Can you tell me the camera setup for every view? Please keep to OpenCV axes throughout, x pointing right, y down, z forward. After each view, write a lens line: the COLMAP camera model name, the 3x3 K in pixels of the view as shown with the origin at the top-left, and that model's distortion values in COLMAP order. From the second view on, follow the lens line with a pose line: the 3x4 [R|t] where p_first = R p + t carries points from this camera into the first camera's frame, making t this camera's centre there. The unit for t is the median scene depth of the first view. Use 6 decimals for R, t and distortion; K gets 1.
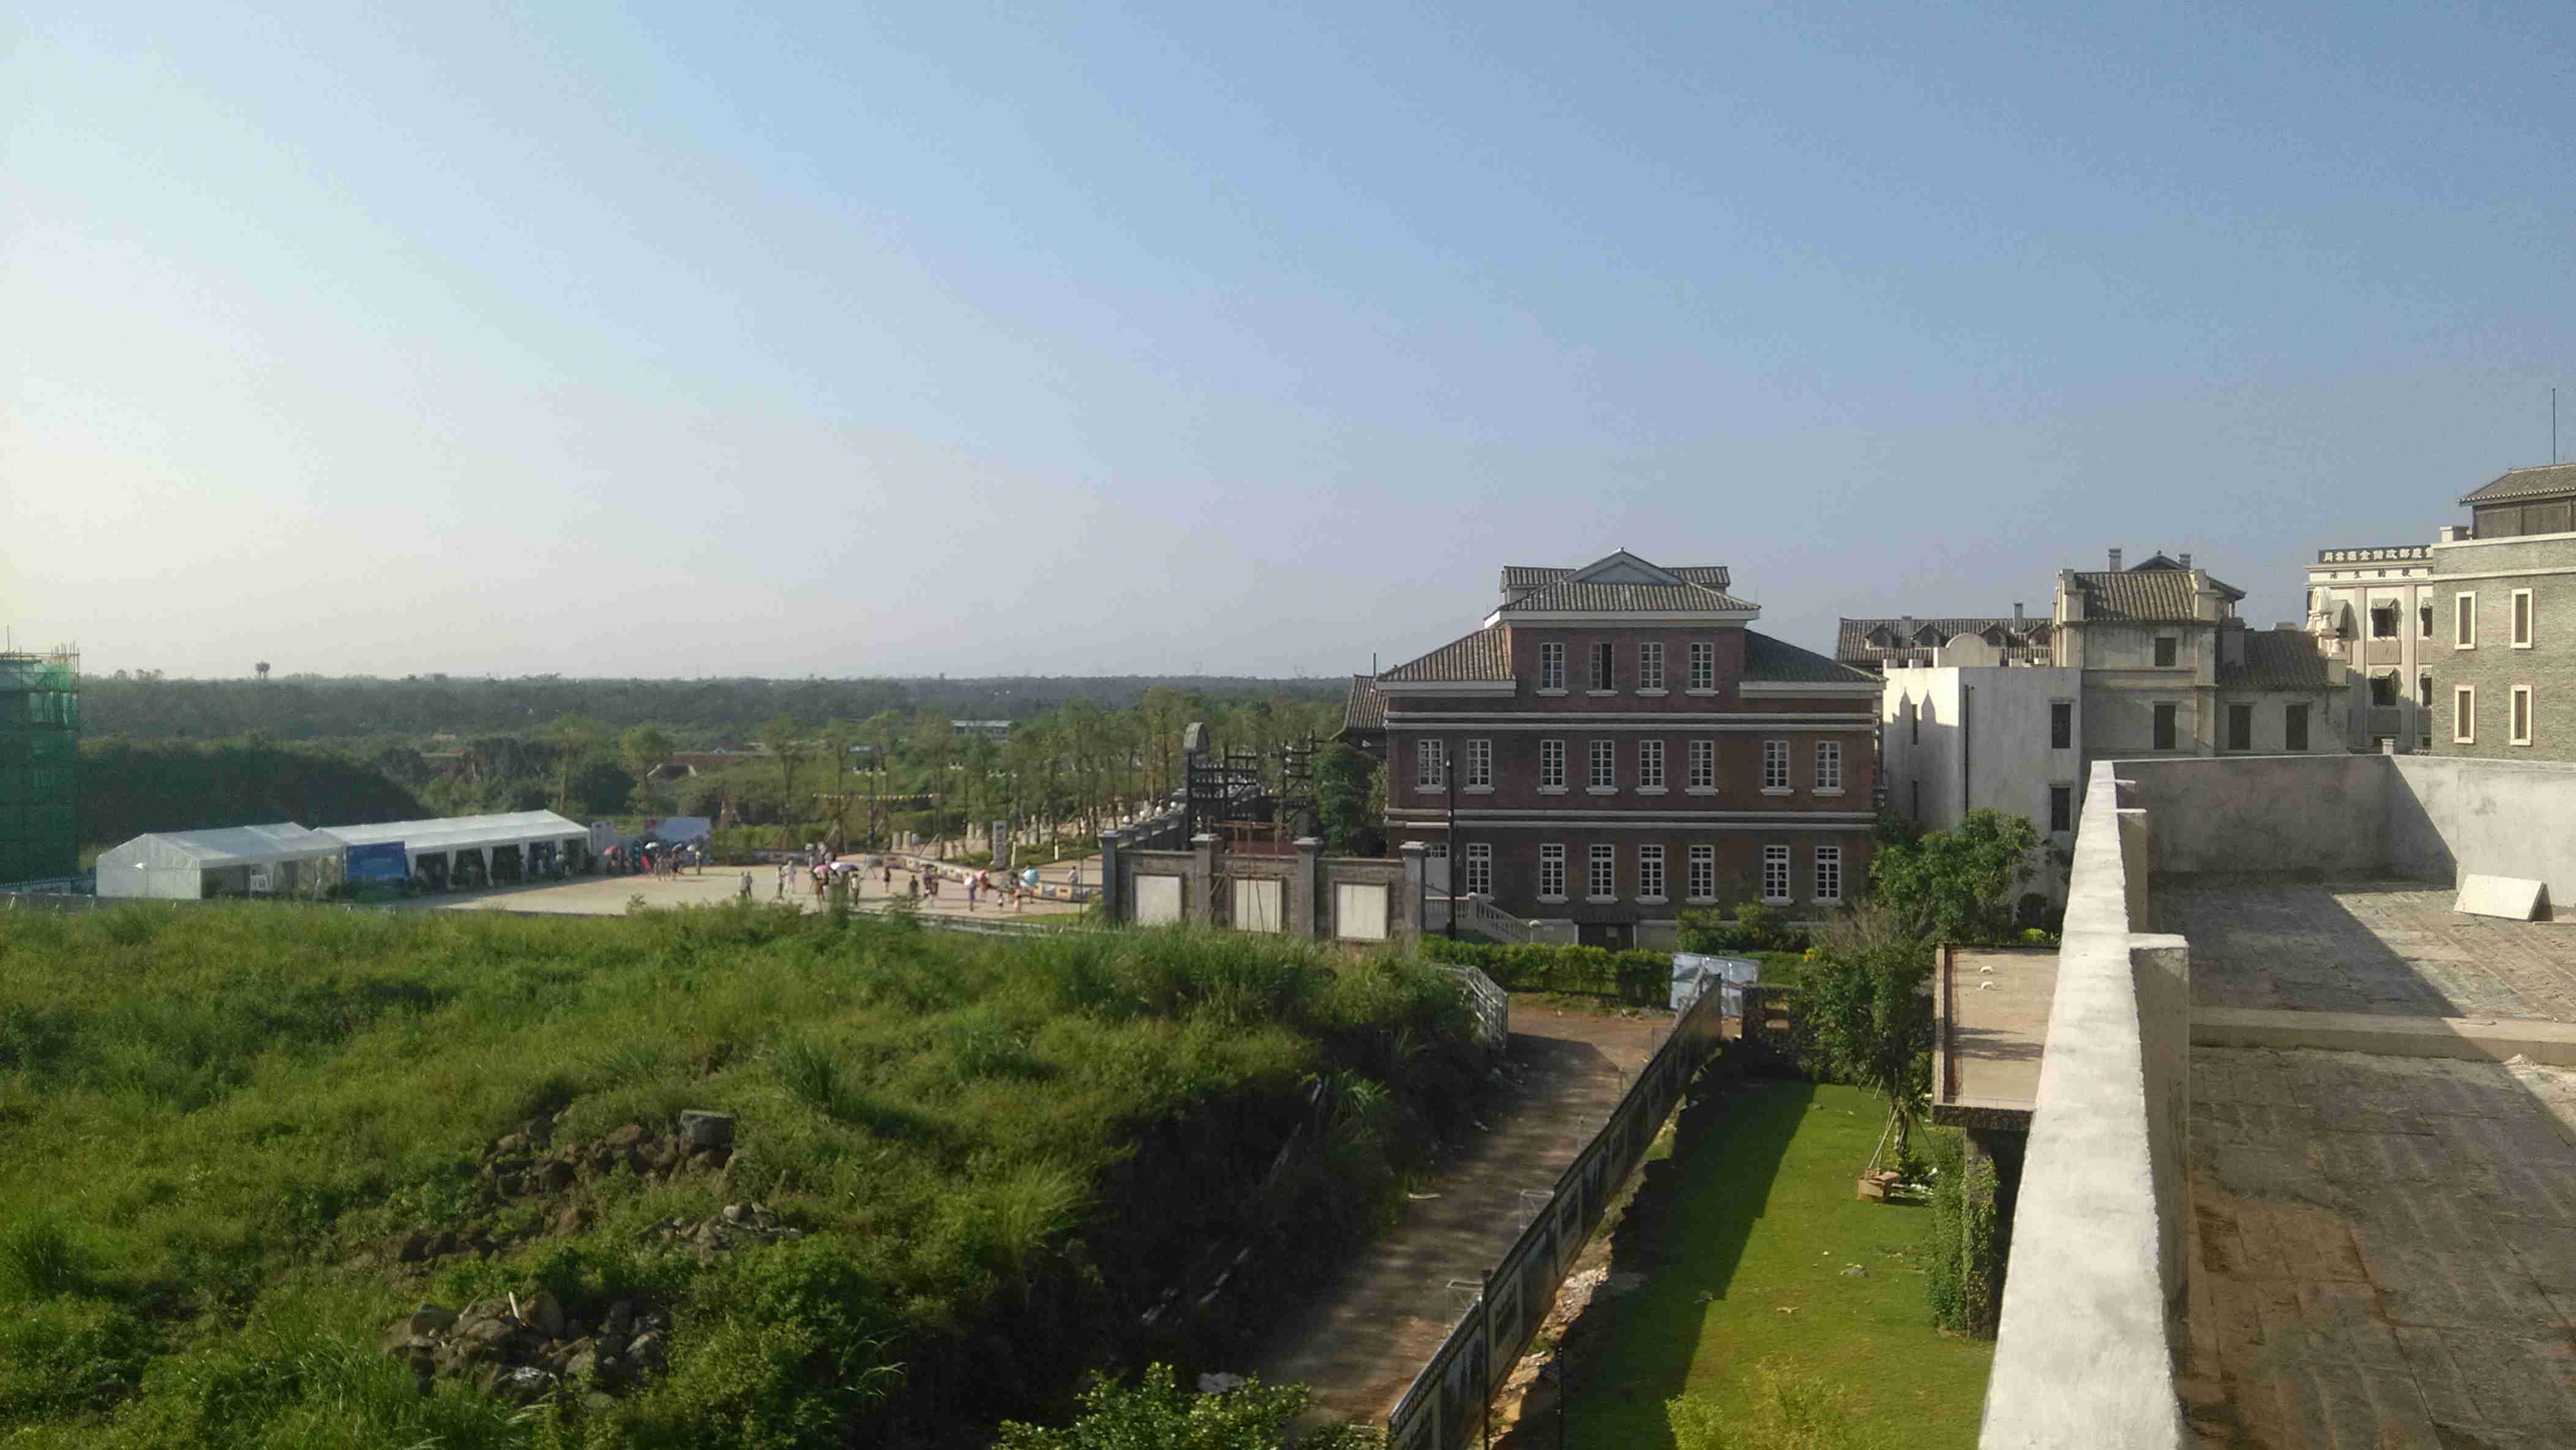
lens RADIAL K [[1880.1, 0, 1284.6], [0, 1880.1, 730.7], [0, 0, 1]] dist [-0.024454, -0.018262]
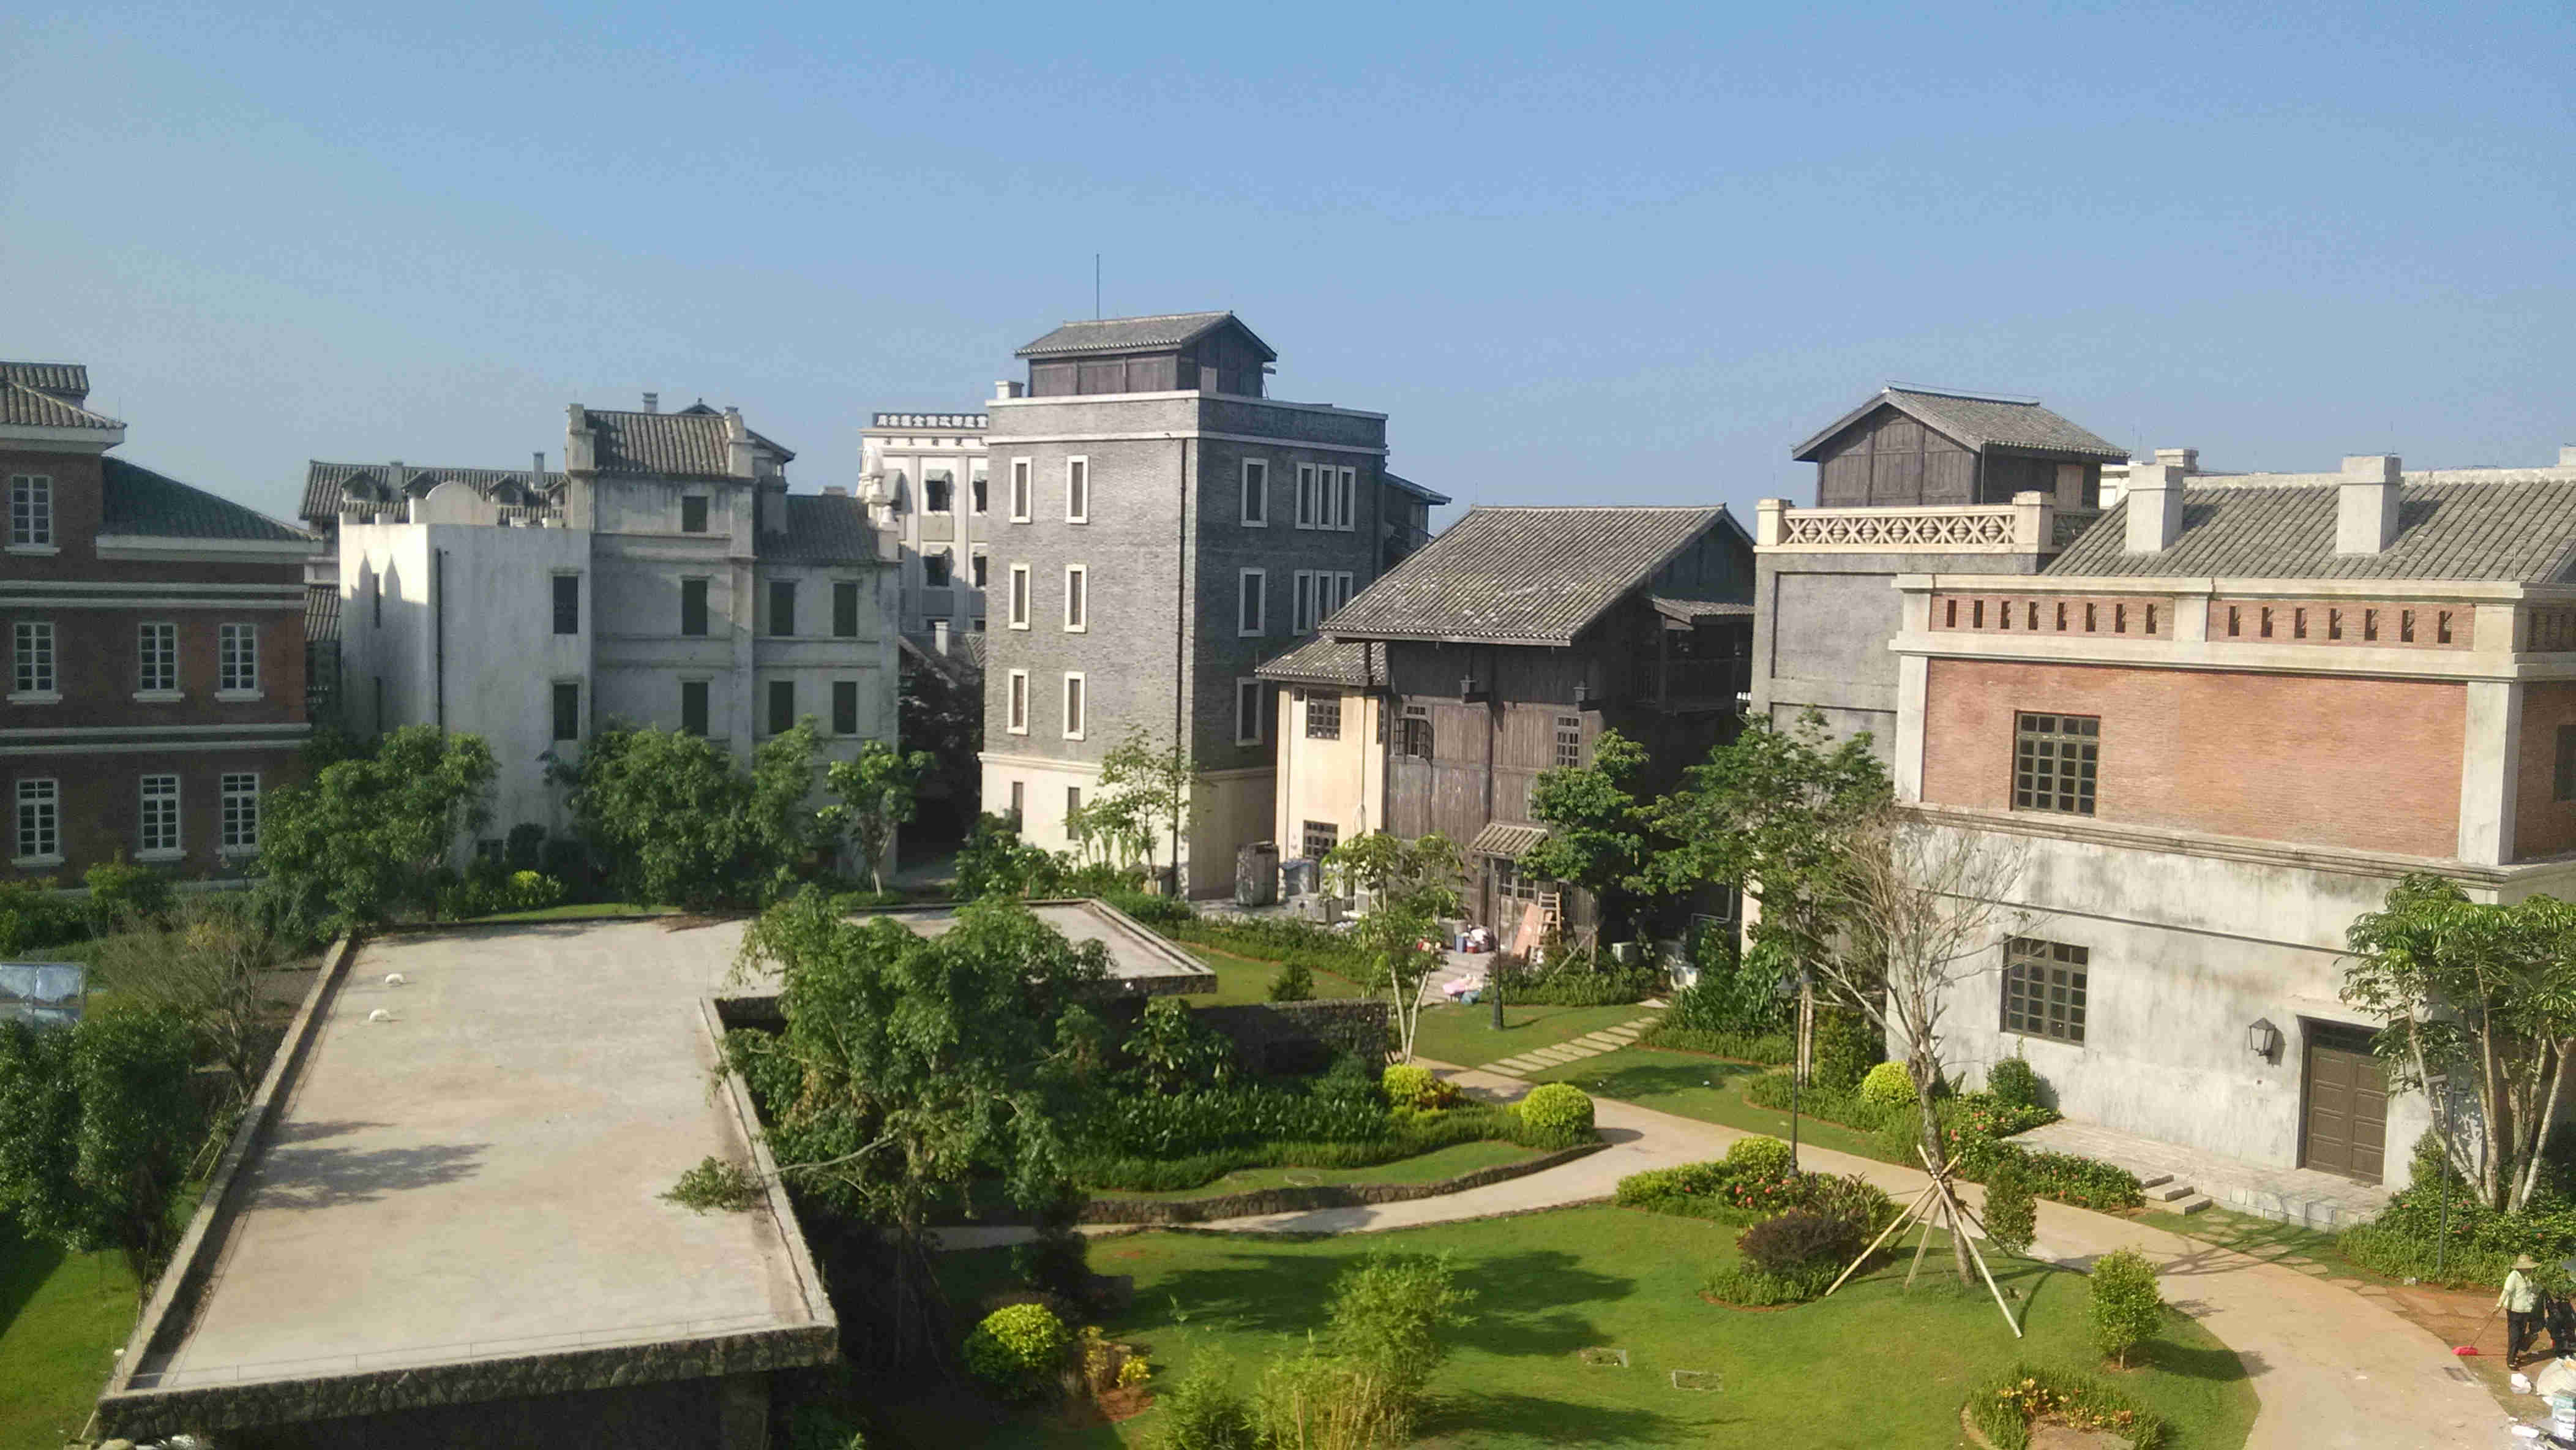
lens RADIAL K [[1880.1, 0, 1288.4], [0, 1880.1, 730.1], [0, 0, 1]] dist [-0.024454, -0.018262]
pose [[0.753284, -0.032766, 0.656878, 0.127050], [-0.010264, 0.998051, 0.061554, -0.001645], [-0.657615, -0.053109, 0.751480, 0.213697]]
